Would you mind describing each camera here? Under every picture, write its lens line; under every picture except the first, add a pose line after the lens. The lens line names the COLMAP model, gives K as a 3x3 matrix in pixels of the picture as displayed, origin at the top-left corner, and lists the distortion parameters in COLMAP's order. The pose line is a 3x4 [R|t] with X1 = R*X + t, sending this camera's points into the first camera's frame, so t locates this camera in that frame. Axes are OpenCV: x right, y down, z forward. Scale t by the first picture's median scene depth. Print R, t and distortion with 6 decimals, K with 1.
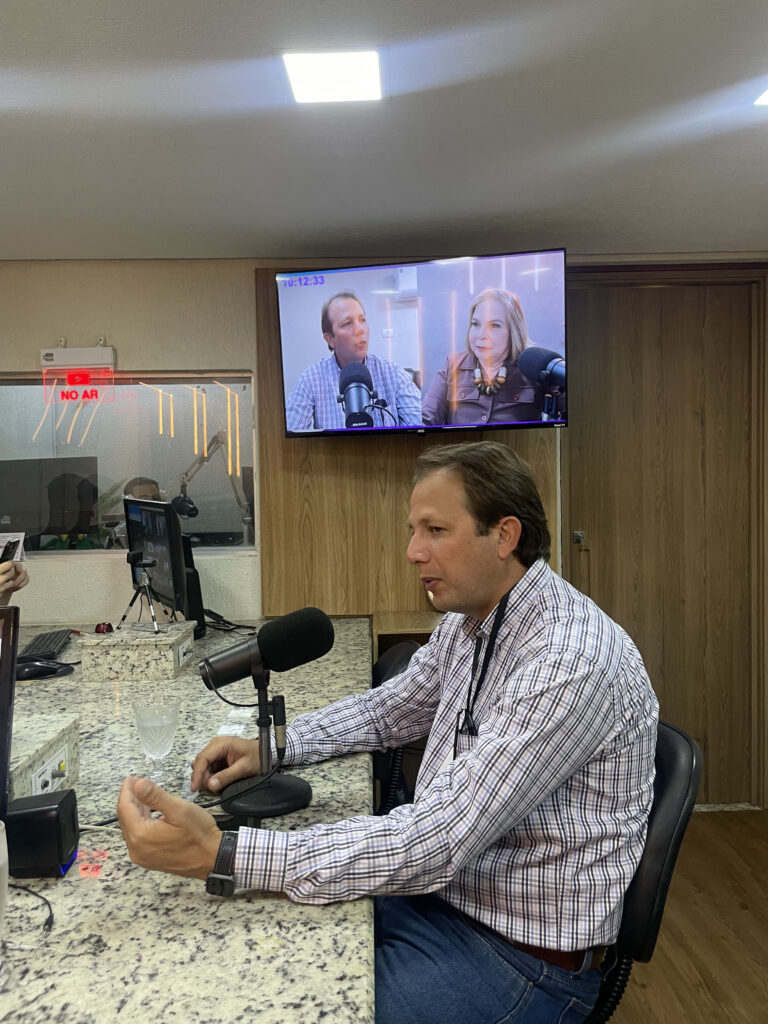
lens RADIAL K [[778.3, 0, 391.1], [0, 778.3, 507.3], [0, 0, 1]] dist [0.079999, -0.111368]
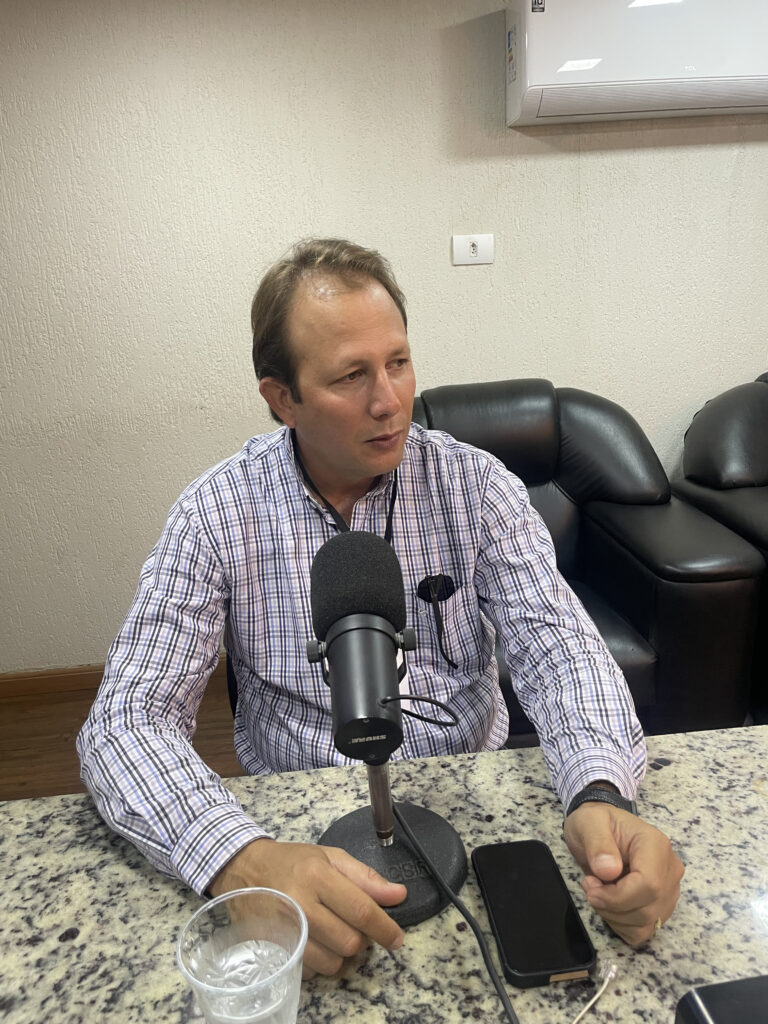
lens RADIAL K [[778.3, 0, 373.9], [0, 778.3, 507.3], [0, 0, 1]] dist [0.079999, -0.111368]
pose [[-0.038183, -0.279053, 0.959516, -0.315555], [0.102131, 0.954098, 0.281542, -0.023001], [-0.994038, 0.108746, -0.007931, 0.484070]]
